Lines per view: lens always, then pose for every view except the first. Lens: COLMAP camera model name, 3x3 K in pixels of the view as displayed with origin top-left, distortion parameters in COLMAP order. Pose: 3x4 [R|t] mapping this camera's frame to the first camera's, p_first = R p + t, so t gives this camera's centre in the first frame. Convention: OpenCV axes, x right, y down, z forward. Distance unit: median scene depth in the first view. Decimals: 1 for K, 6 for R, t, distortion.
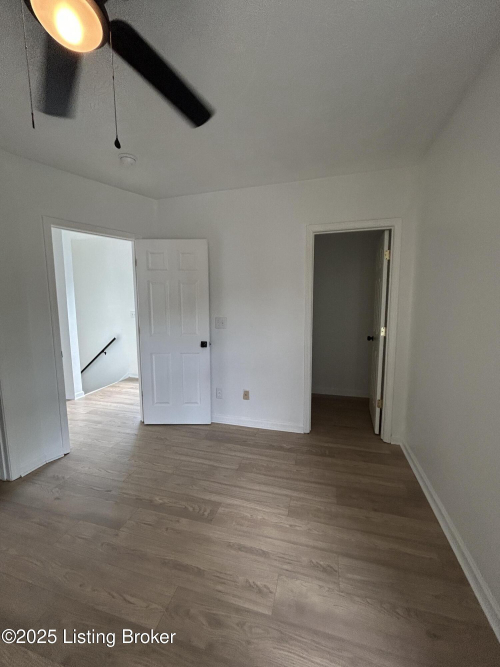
lens RADIAL K [[270.7, 0, 250.0], [0, 270.7, 333.5], [0, 0, 1]] dist [-0.001236, 0.000184]
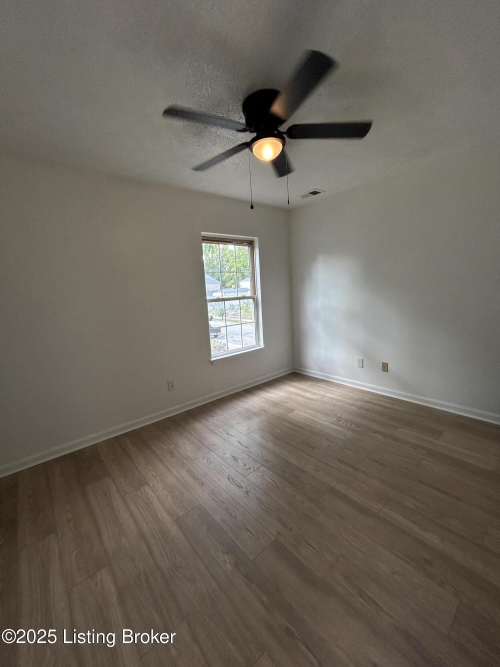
lens RADIAL K [[270.7, 0, 250.0], [0, 270.7, 333.5], [0, 0, 1]] dist [-0.001236, 0.000184]
pose [[-0.834678, -0.043817, 0.548993, -0.798781], [0.116927, 0.960006, 0.254395, -0.182325], [-0.538183, 0.276530, -0.796172, 1.432187]]
